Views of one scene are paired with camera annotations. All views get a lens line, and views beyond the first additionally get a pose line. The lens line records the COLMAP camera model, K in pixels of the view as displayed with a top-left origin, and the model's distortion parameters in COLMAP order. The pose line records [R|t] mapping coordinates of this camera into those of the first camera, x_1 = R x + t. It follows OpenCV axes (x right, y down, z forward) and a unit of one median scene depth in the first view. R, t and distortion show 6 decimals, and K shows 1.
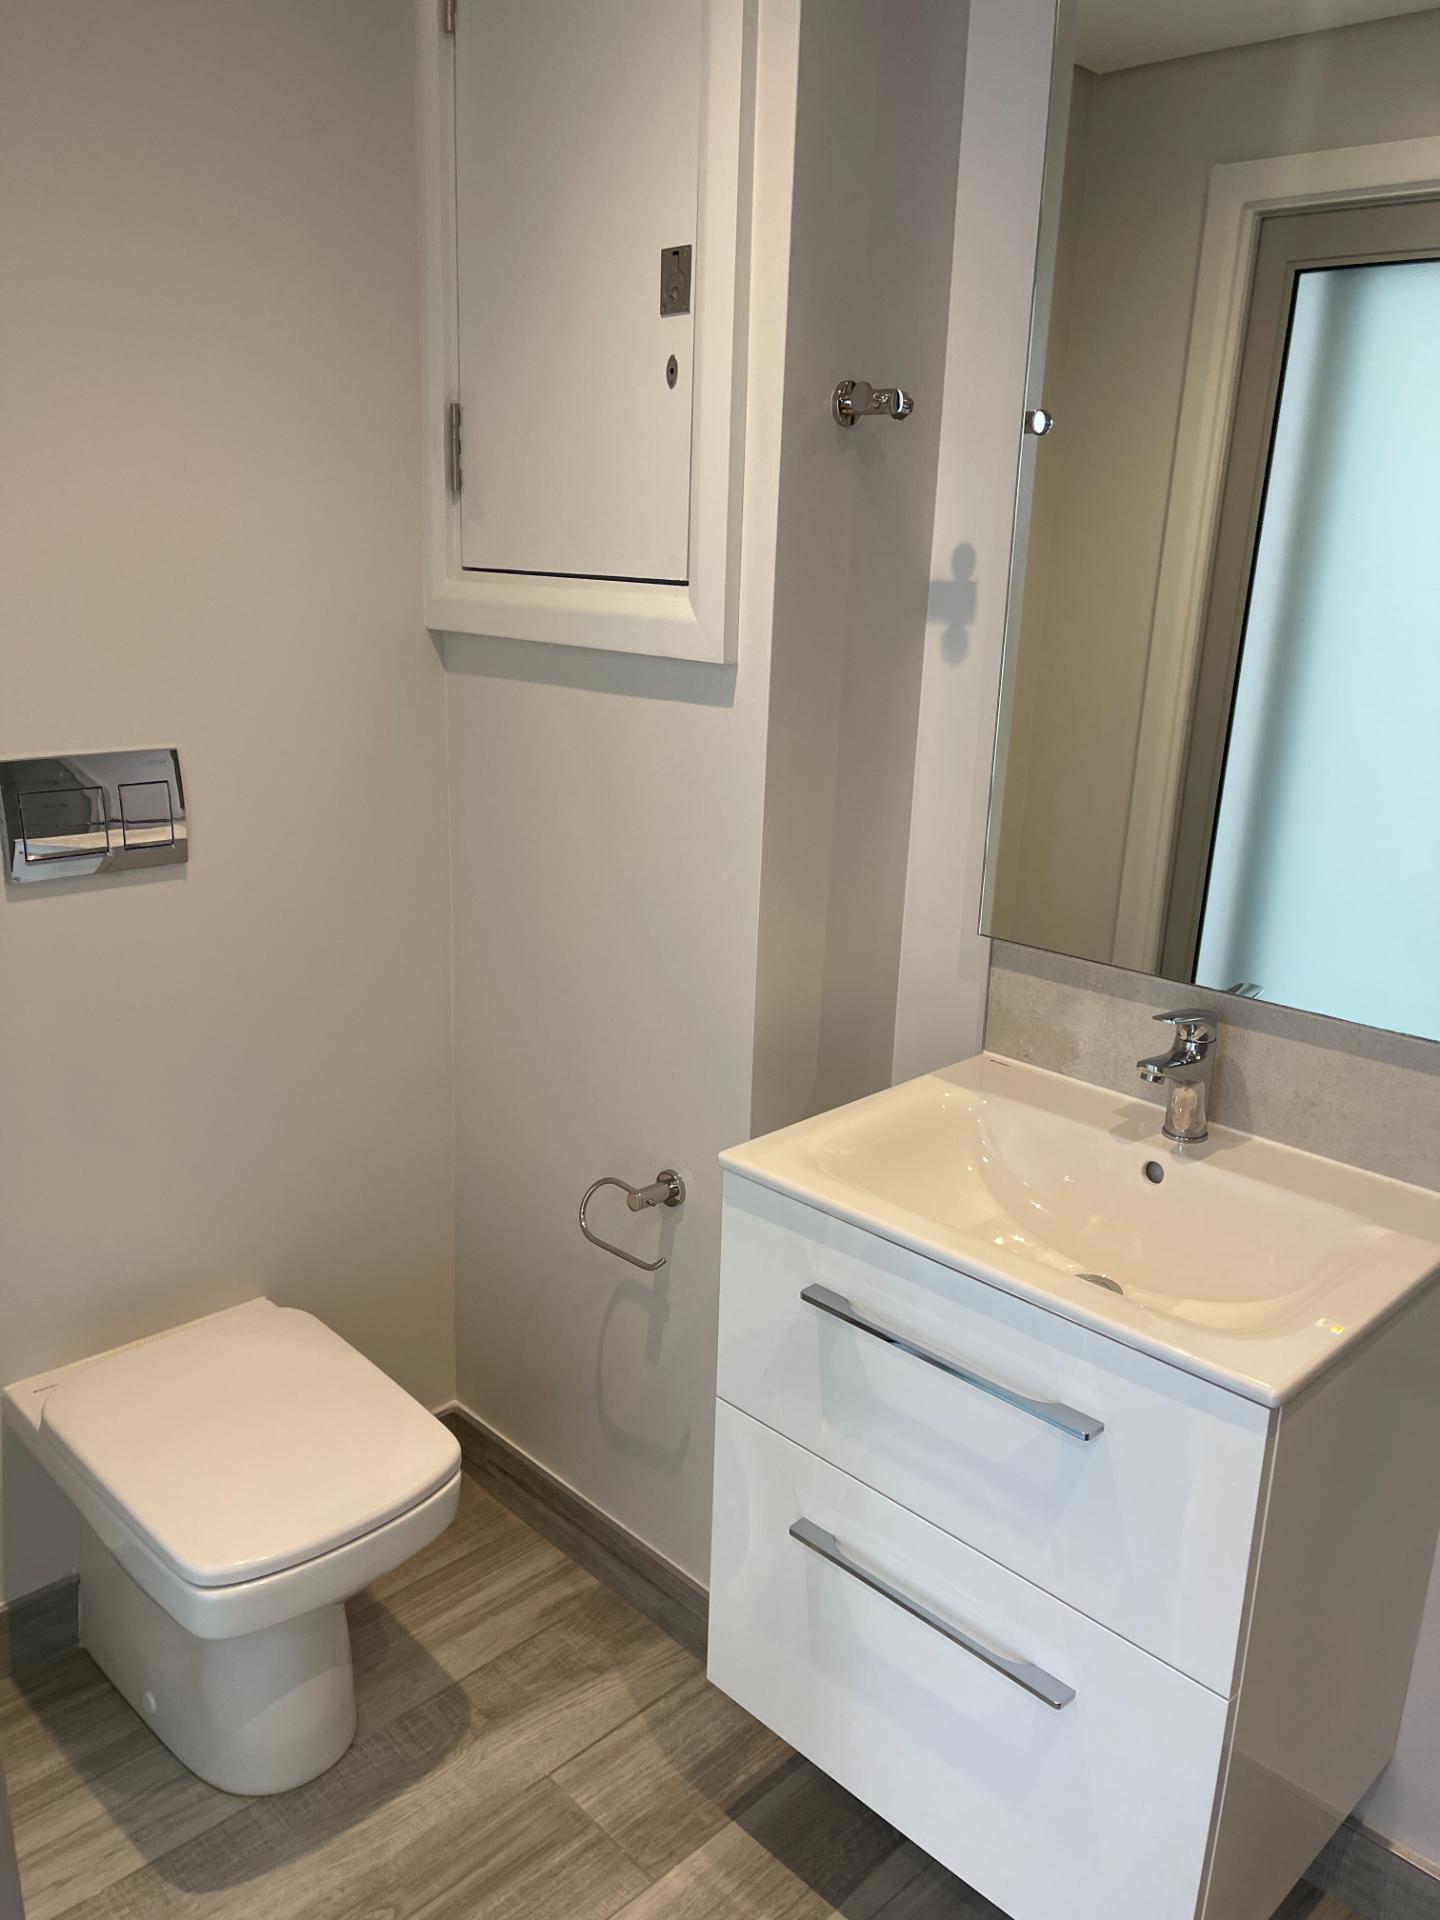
lens RADIAL K [[1469.1, 0, 722.6], [0, 1469.1, 962.4], [0, 0, 1]] dist [0.065876, -0.072227]
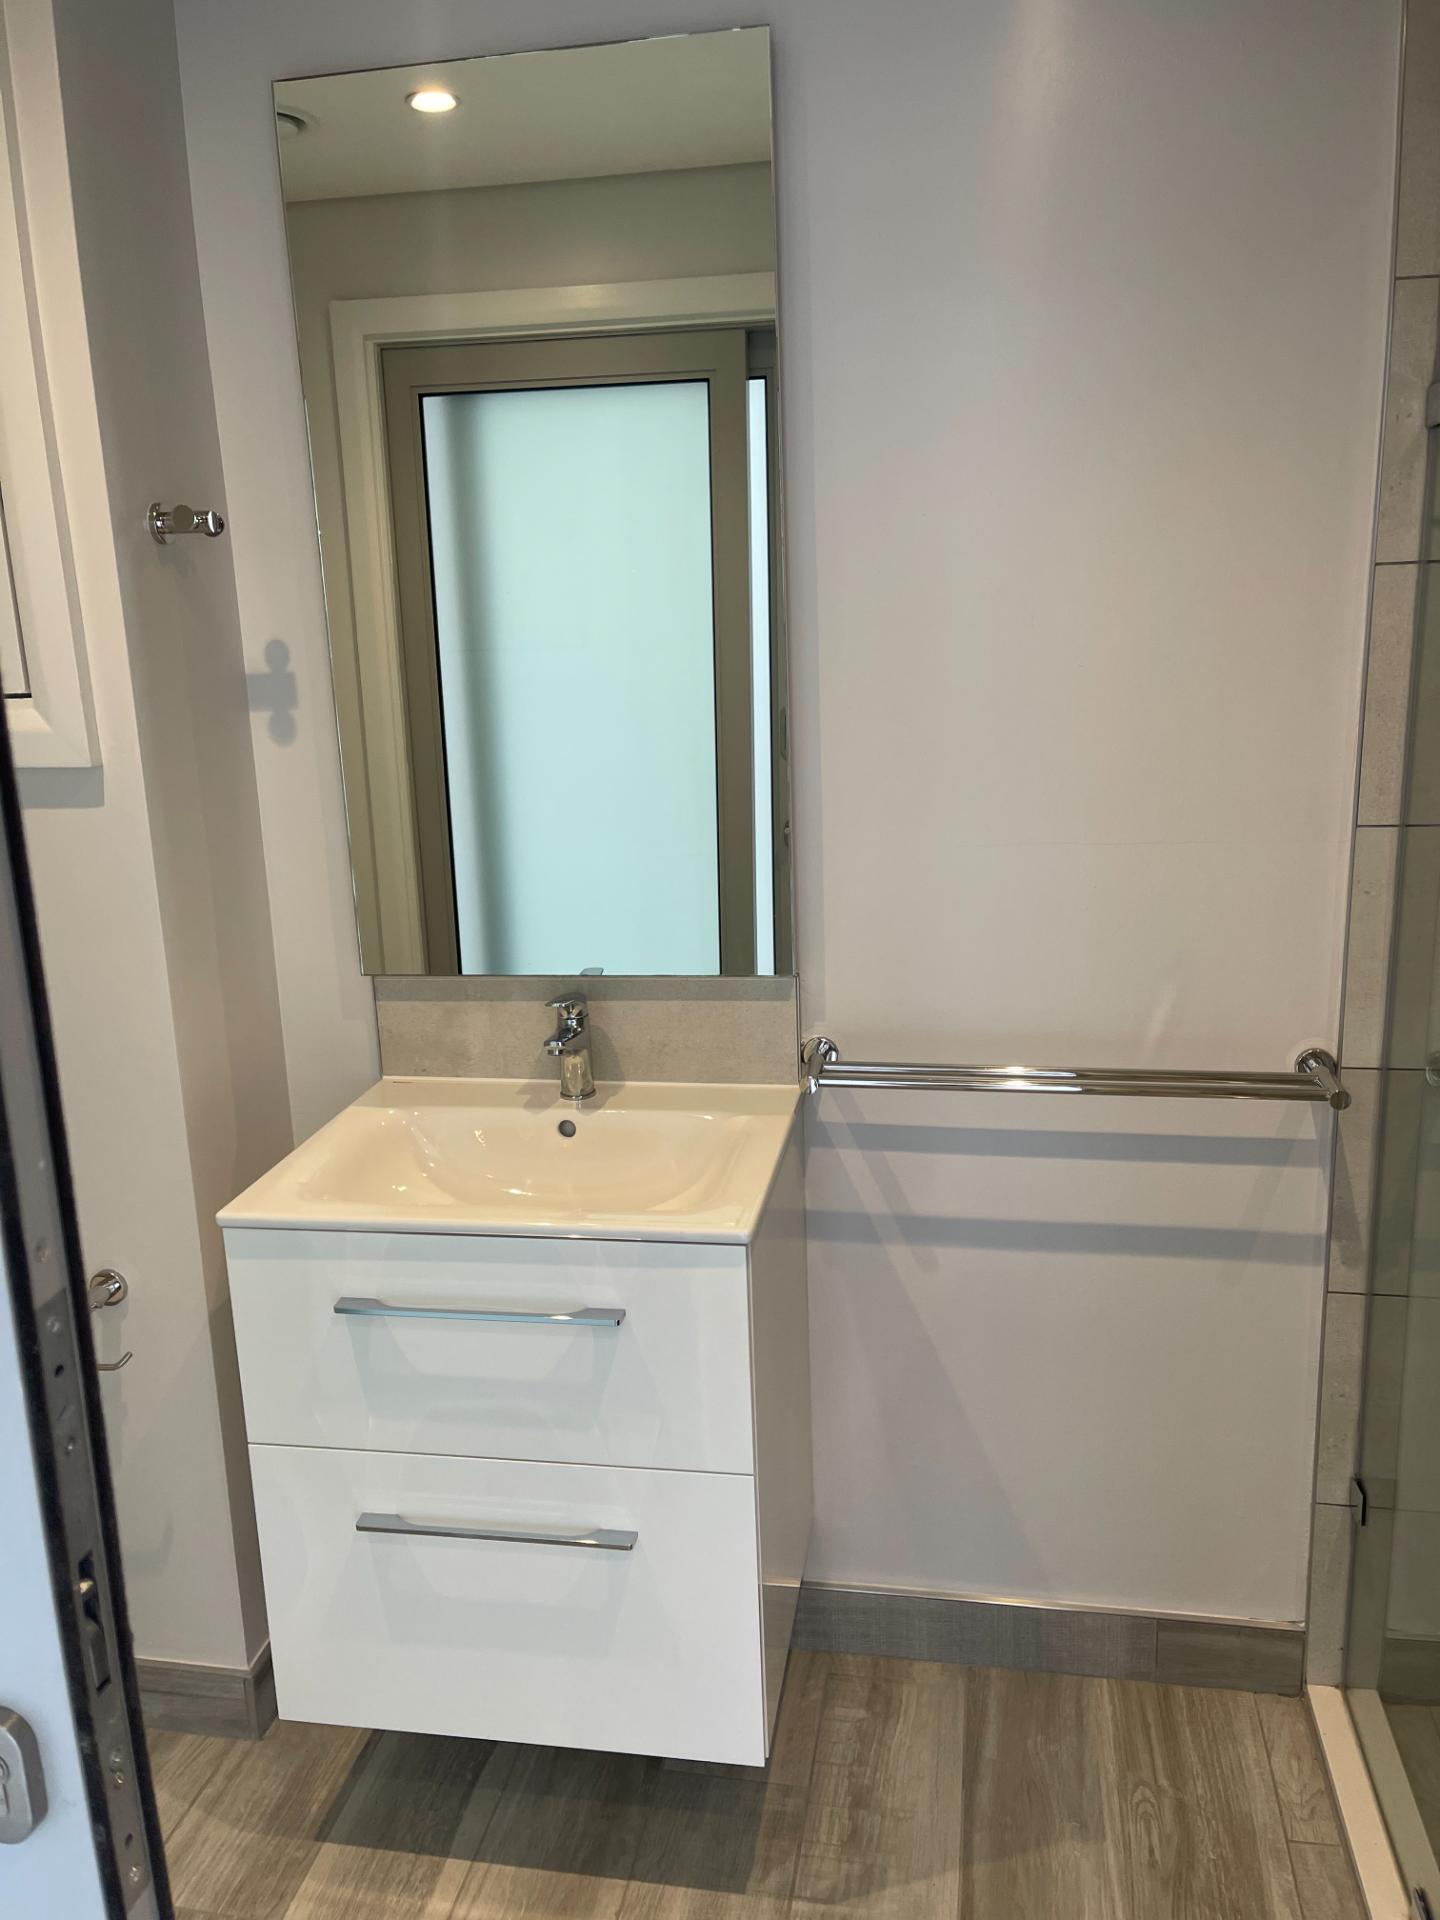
lens RADIAL K [[1469.1, 0, 723.7], [0, 1469.1, 941.6], [0, 0, 1]] dist [0.065876, -0.072227]
pose [[0.814850, -0.185703, 0.549121, -0.232385], [0.216646, 0.976212, 0.008652, 0.006414], [-0.537665, 0.111915, 0.835698, -0.108595]]
